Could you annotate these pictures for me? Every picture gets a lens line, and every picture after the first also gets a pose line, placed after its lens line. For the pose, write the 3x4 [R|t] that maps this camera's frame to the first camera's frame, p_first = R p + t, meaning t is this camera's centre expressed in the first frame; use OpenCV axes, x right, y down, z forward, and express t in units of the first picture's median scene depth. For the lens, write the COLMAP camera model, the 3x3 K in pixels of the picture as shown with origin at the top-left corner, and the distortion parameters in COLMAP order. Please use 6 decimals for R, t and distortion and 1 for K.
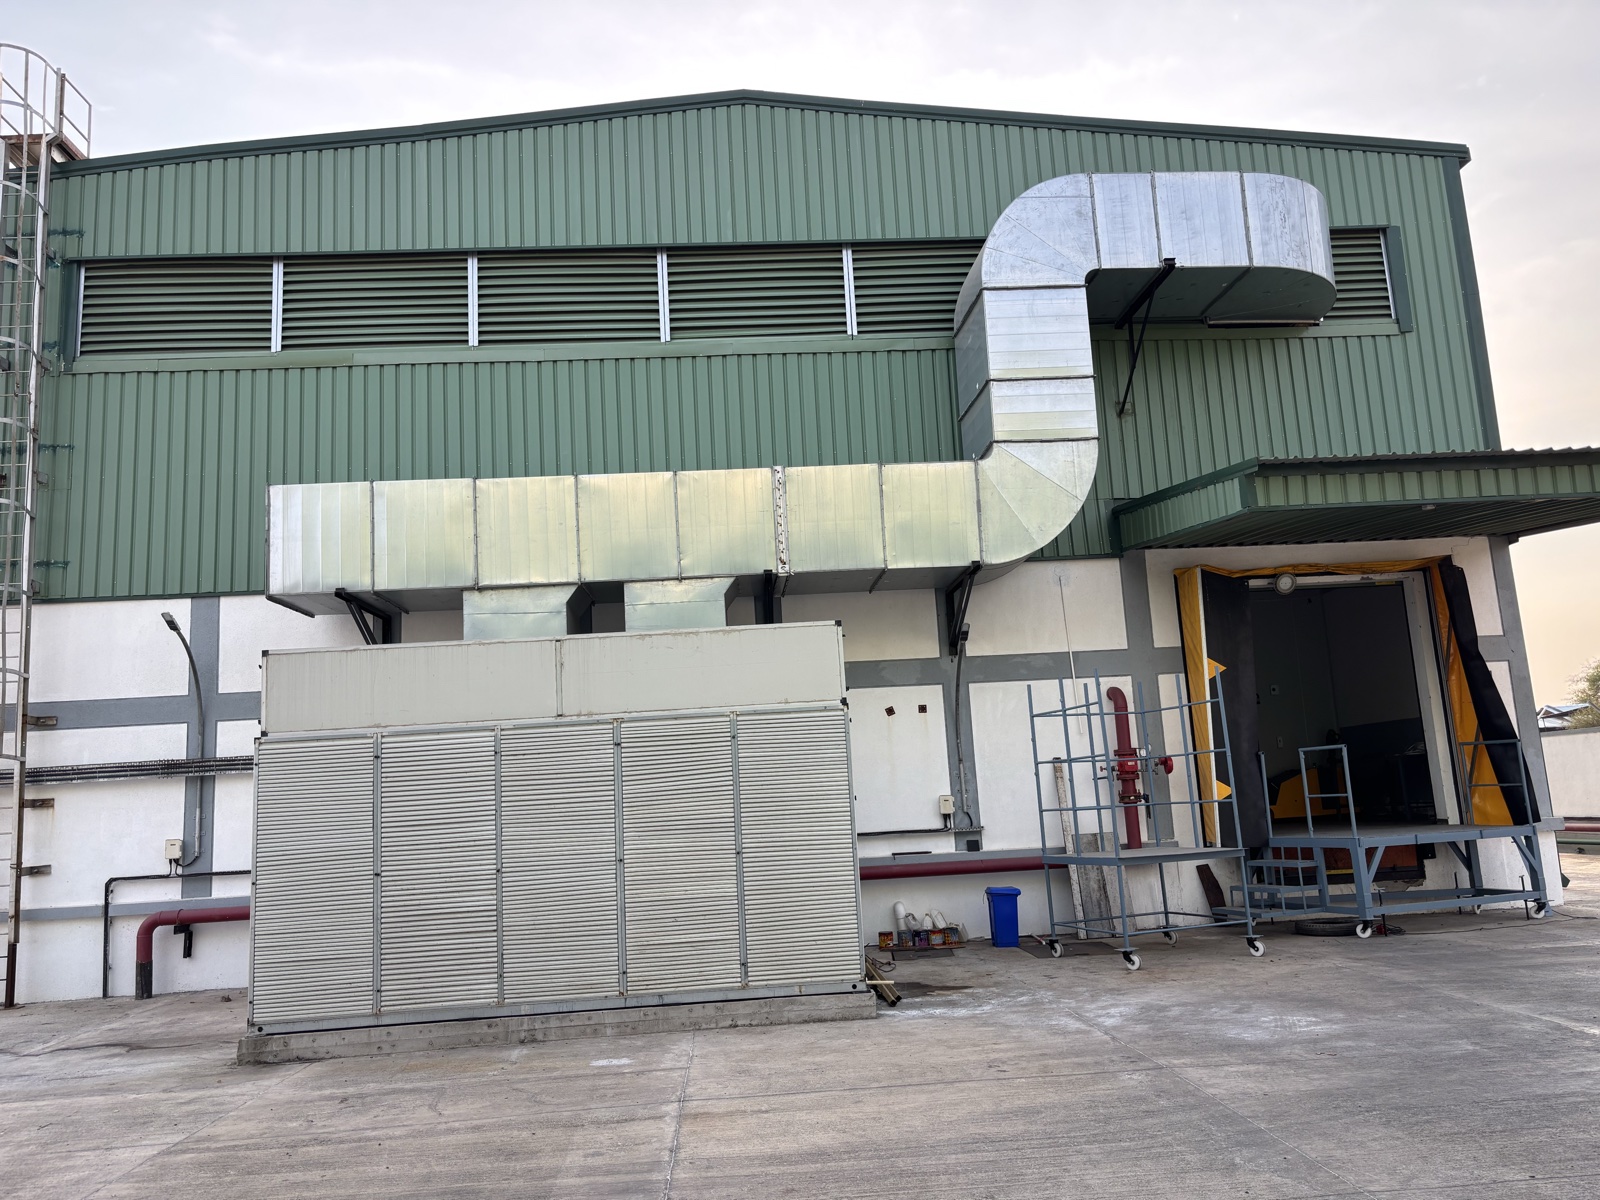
lens RADIAL K [[1223.8, 0, 777.5], [0, 1223.8, 591.4], [0, 0, 1]] dist [0.060684, -0.117160]
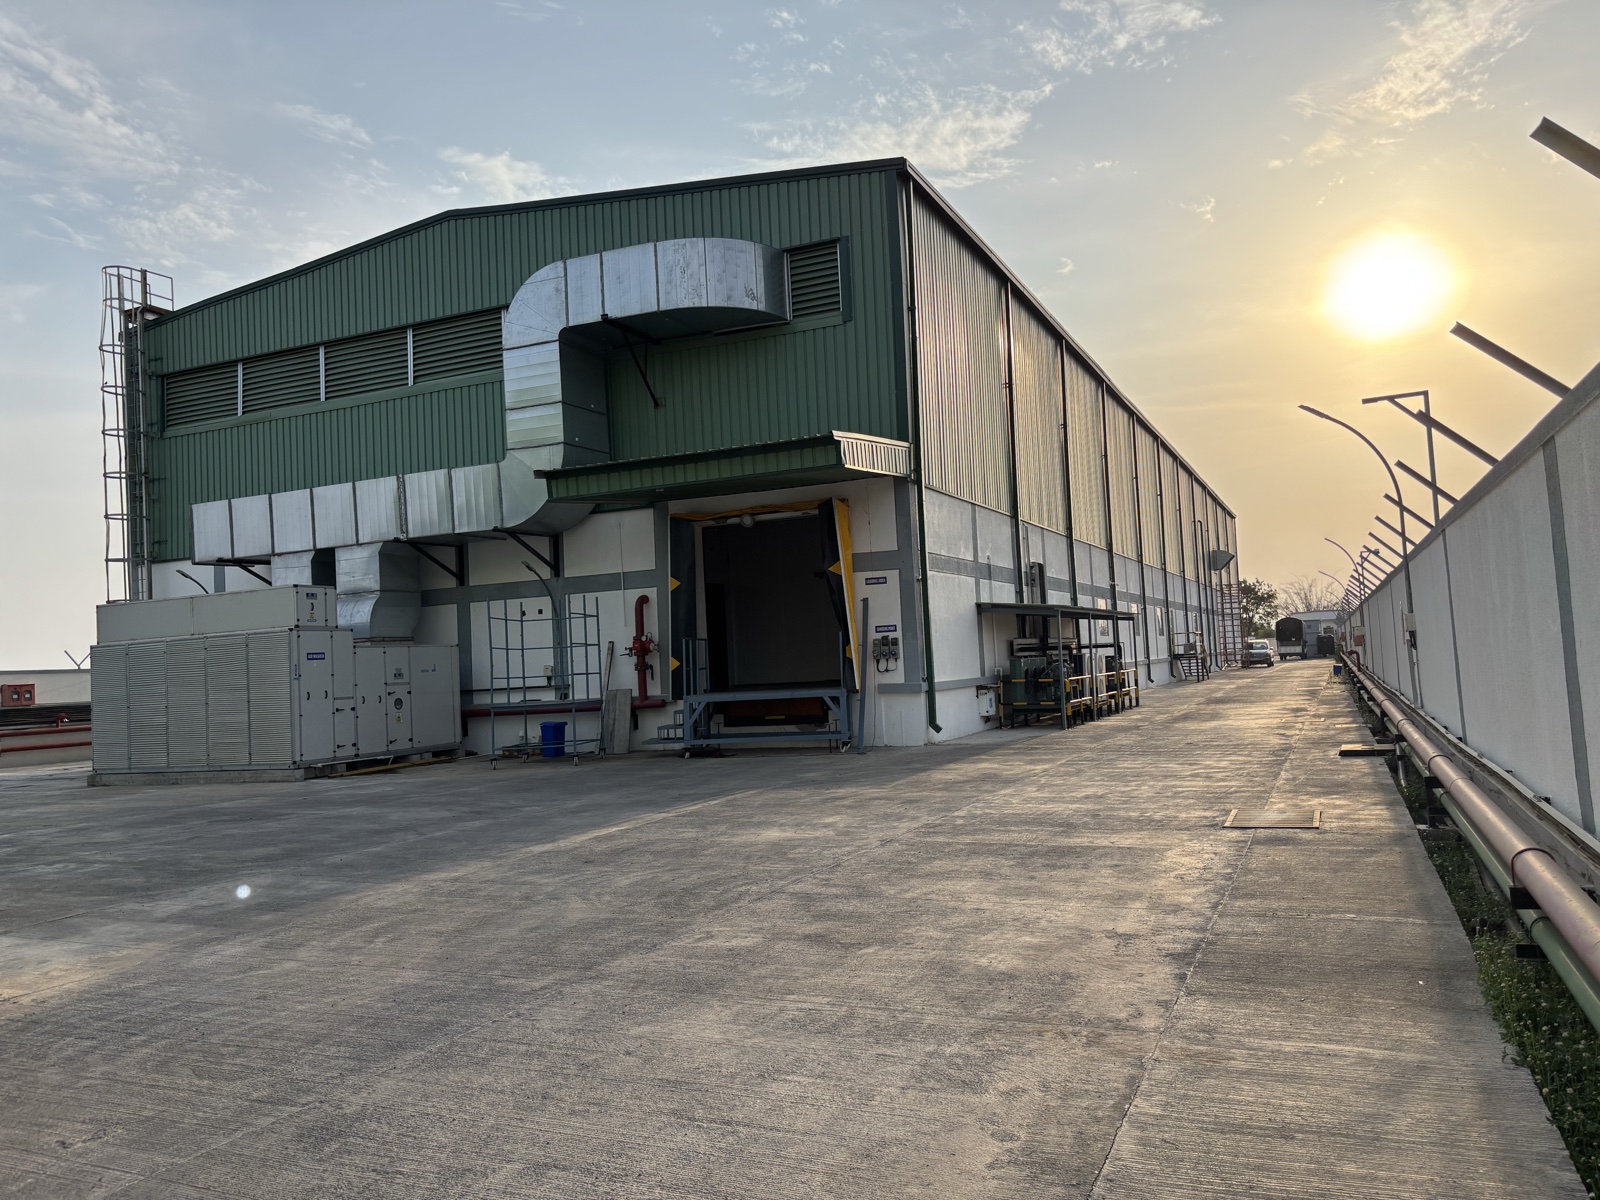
lens RADIAL K [[1195.4, 0, 800.0], [0, 1195.4, 600.0], [0, 0, 1]] dist [0.044841, -0.099293]
pose [[0.892911, -0.016453, -0.449932, 1.140151], [0.081220, 0.988823, 0.125027, -0.087049], [0.442847, -0.148182, 0.884268, -0.225559]]
